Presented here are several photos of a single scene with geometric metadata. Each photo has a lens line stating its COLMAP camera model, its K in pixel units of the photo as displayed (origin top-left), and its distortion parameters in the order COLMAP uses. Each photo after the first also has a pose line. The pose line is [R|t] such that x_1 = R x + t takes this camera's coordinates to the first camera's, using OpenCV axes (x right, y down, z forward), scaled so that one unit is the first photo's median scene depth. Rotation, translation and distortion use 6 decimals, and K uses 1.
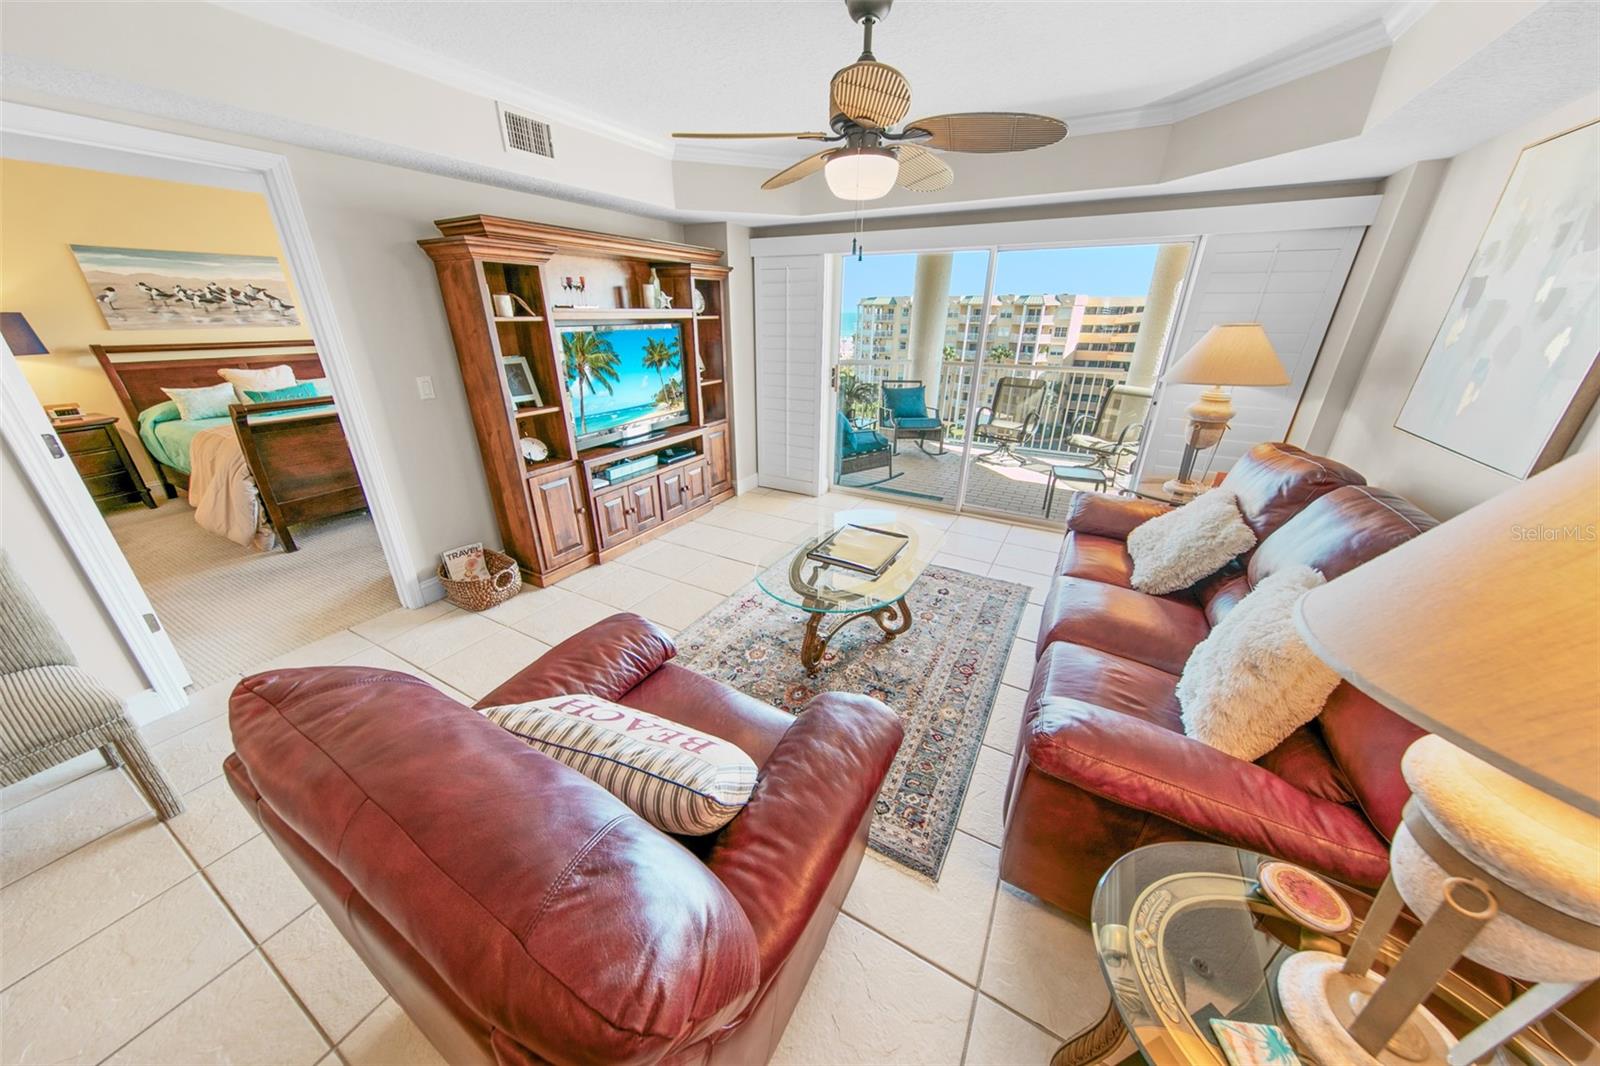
lens RADIAL K [[521.9, 0, 796.8], [0, 521.9, 532.7], [0, 0, 1]] dist [0.007534, -0.000202]
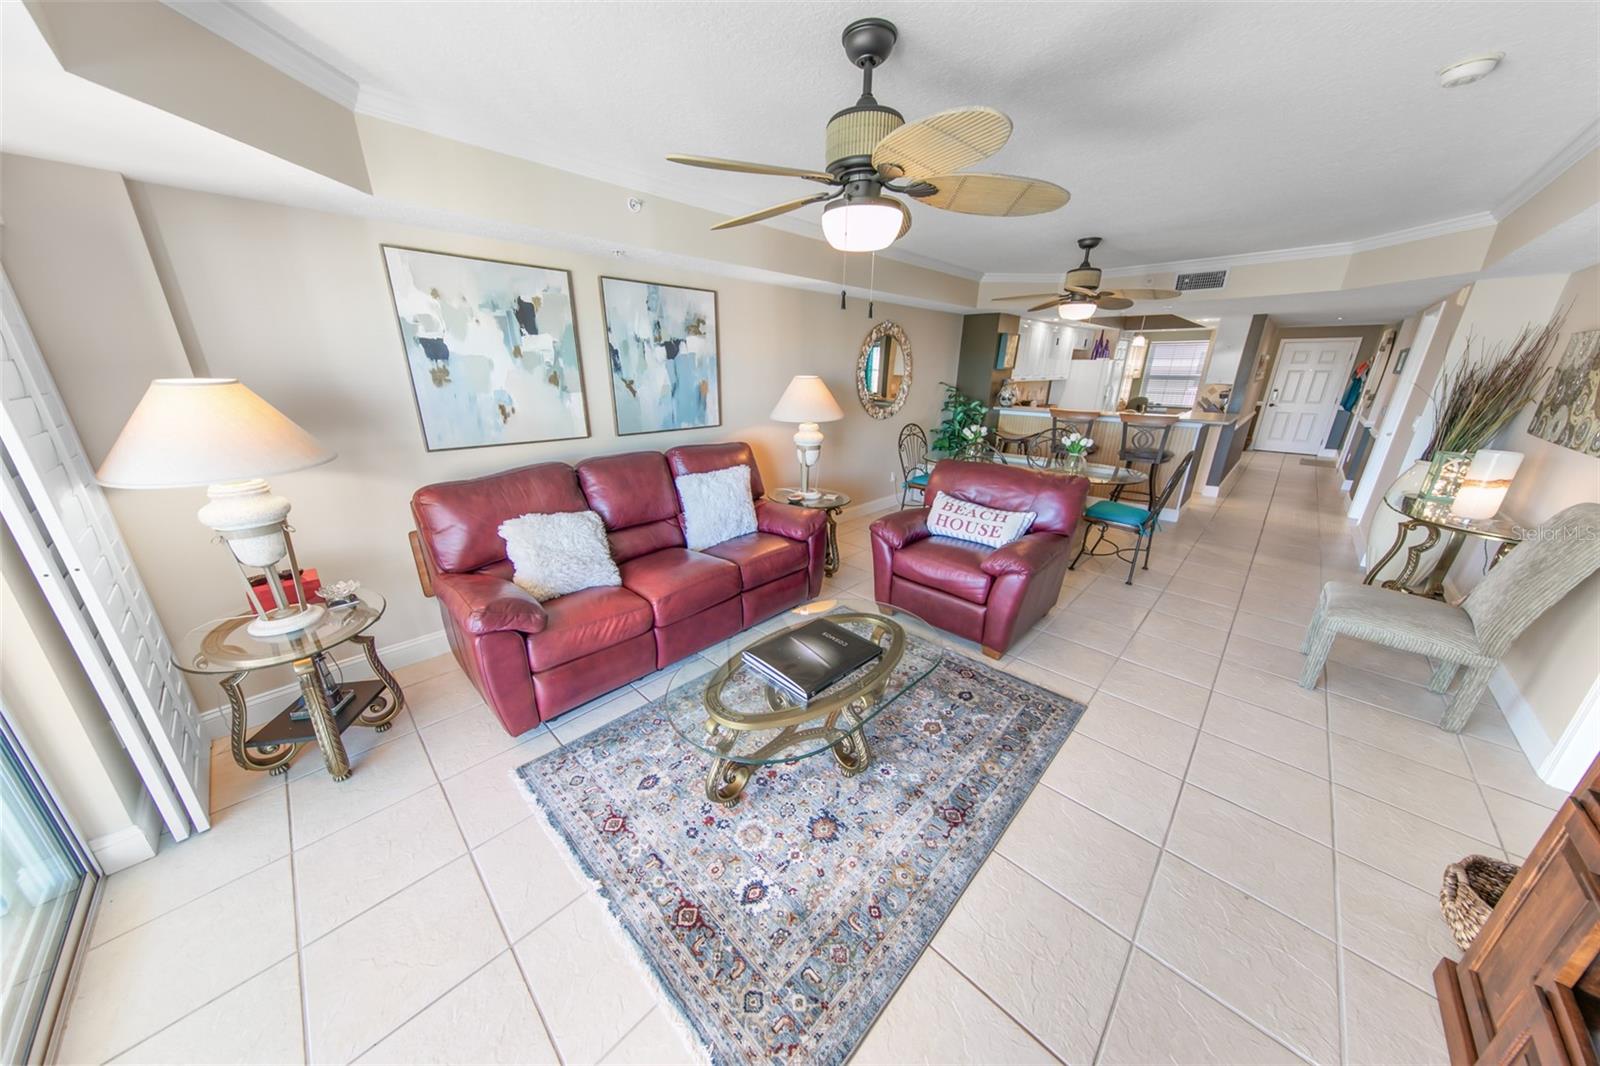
lens RADIAL K [[498.3, 0, 796.0], [0, 498.3, 532.3], [0, 0, 1]] dist [0.008413, -0.001682]
pose [[-0.965556, -0.098073, 0.241004, -0.013370], [0.086667, 0.752130, 0.653291, -0.391340], [-0.245336, 0.651676, -0.717724, 0.911542]]
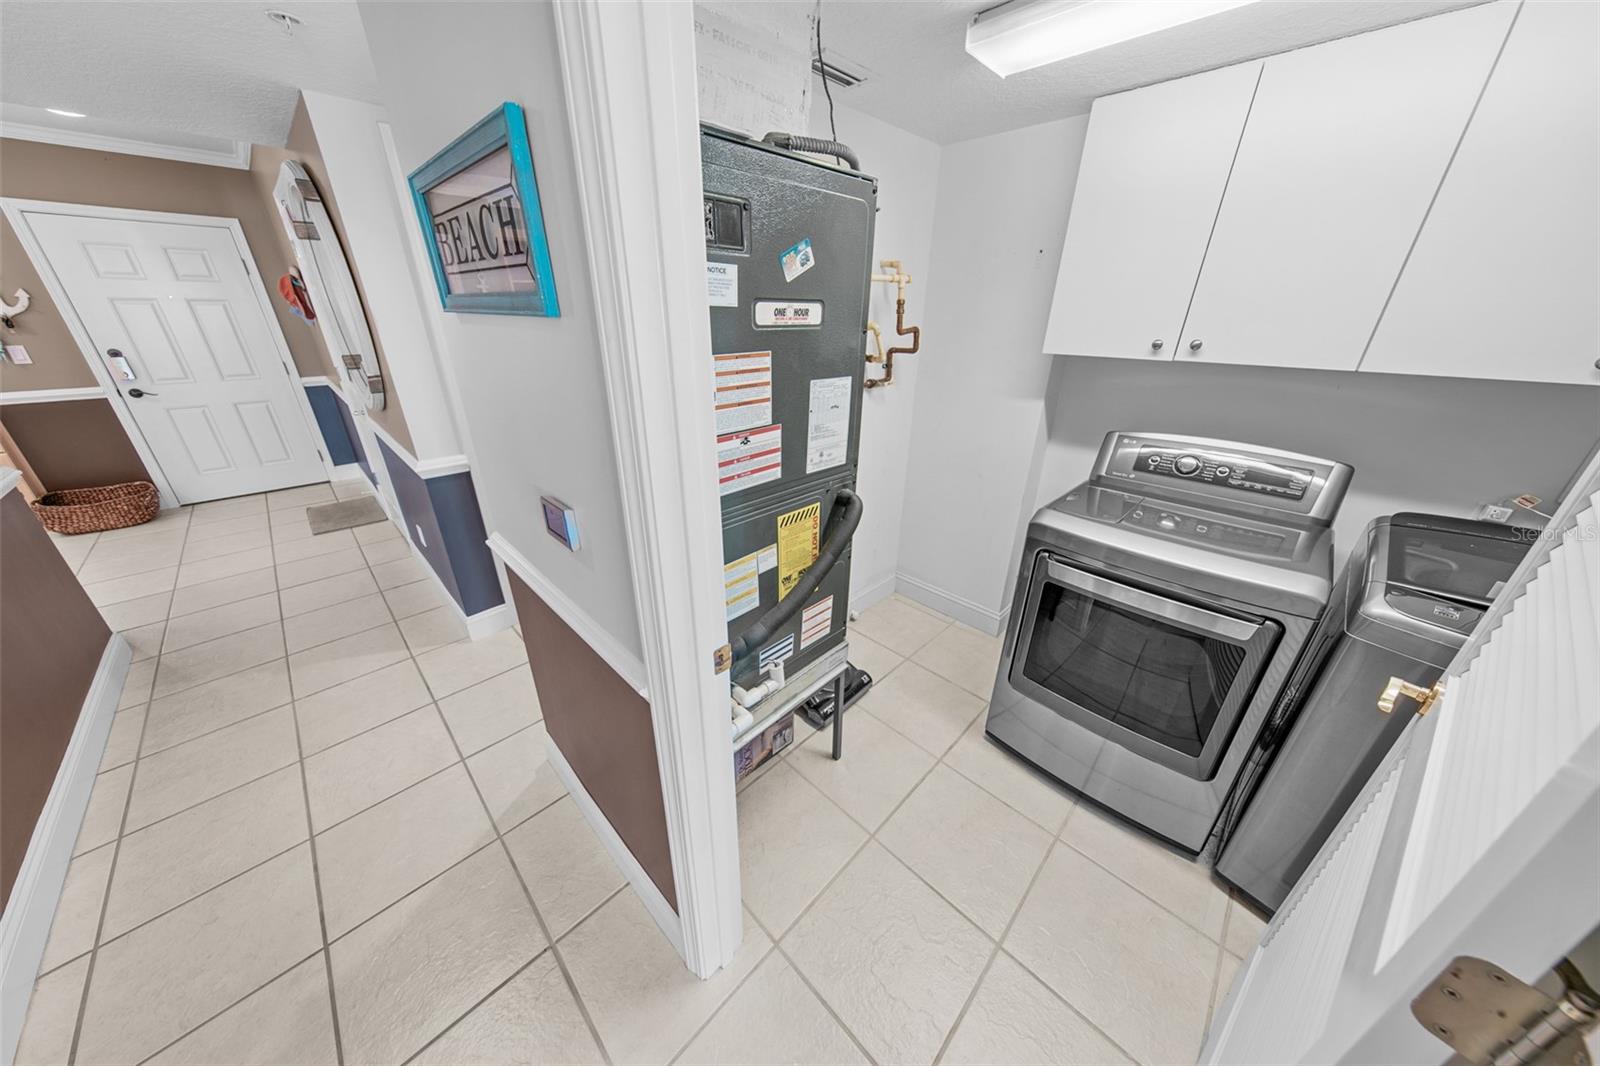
lens RADIAL K [[498.3, 0, 796.0], [0, 498.3, 532.3], [0, 0, 1]] dist [0.008413, -0.001682]
pose [[-0.267053, 0.388256, -0.882009, -0.970055], [-0.387838, 0.794555, 0.467188, 0.212272], [0.882193, 0.466841, -0.061608, -0.508982]]
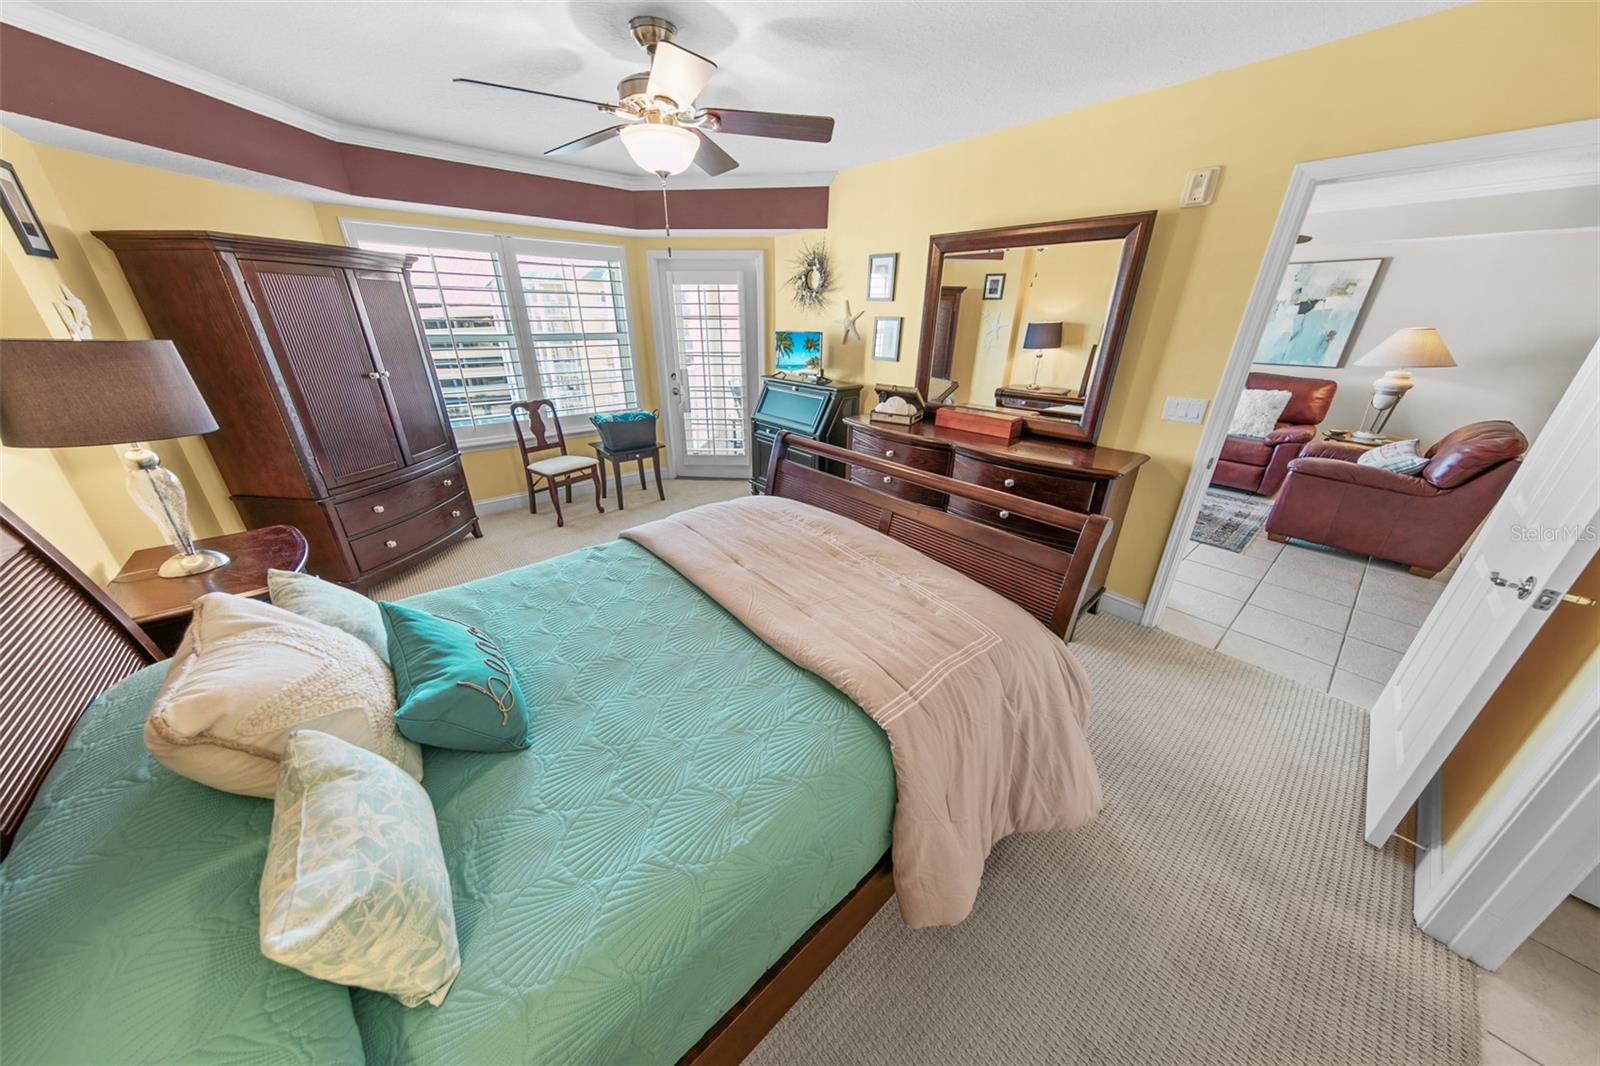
lens RADIAL K [[500.6, 0, 795.6], [0, 500.6, 532.2], [0, 0, 1]] dist [0.010039, -0.001876]
pose [[0.345126, -0.379617, 0.858358, -1.237380], [0.361096, 0.897862, 0.251899, -0.358853], [-0.866313, 0.223013, 0.446954, 0.809372]]
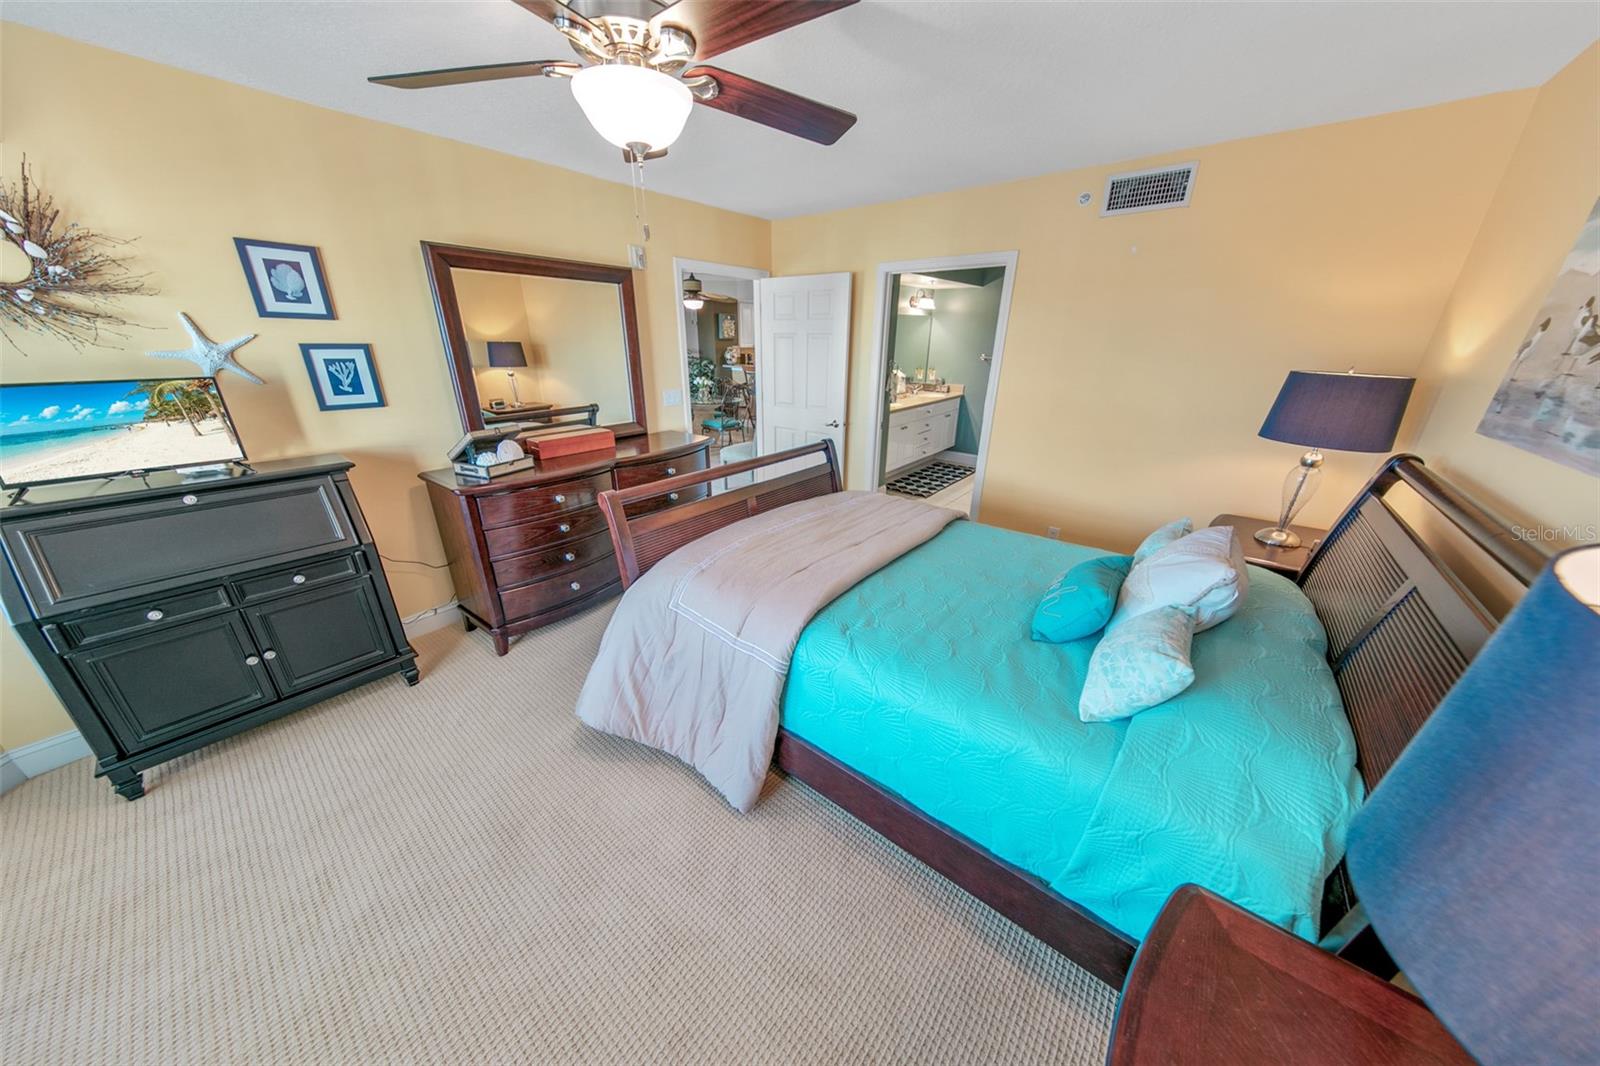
lens RADIAL K [[498.3, 0, 796.0], [0, 498.3, 532.3], [0, 0, 1]] dist [0.008413, -0.001682]
pose [[-0.984290, -0.077402, 0.158689, -0.913198], [0.056470, 0.713564, 0.698311, -0.627540], [-0.167285, 0.696302, -0.697983, 1.423164]]
